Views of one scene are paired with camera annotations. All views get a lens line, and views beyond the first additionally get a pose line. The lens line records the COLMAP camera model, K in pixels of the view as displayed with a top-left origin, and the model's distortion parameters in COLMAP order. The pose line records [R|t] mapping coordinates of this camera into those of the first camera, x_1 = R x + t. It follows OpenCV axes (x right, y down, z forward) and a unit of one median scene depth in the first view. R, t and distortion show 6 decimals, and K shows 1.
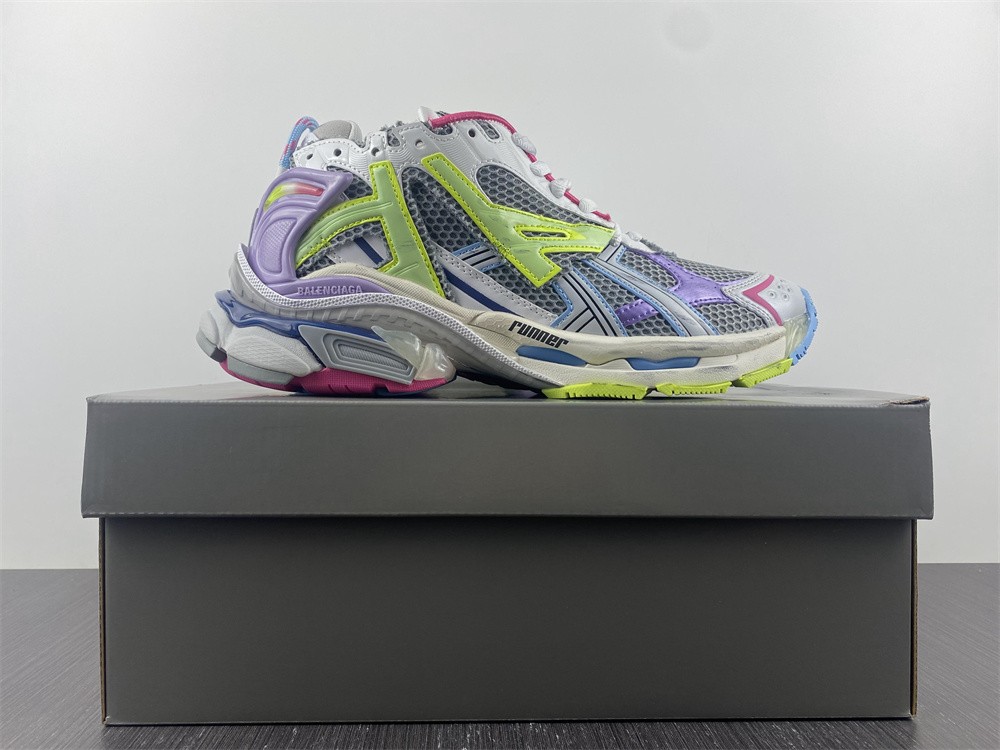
lens RADIAL K [[740.1, 0, 500.0], [0, 740.1, 375.0], [0, 0, 1]] dist [0.158672, -0.360678]
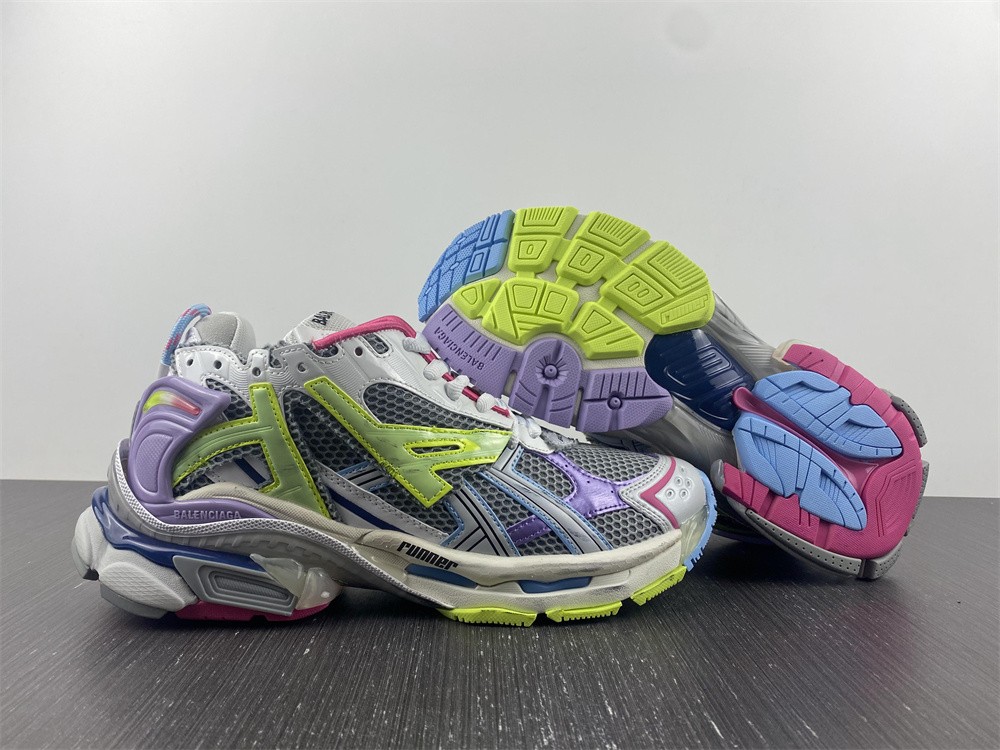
lens RADIAL K [[740.1, 0, 500.0], [0, 740.1, 375.0], [0, 0, 1]] dist [0.158672, -0.360678]
pose [[0.999046, 0.009124, 0.042714, 0.101996], [-0.011540, 0.998327, 0.056657, -0.345469], [-0.042126, -0.057096, 0.997480, 0.034217]]
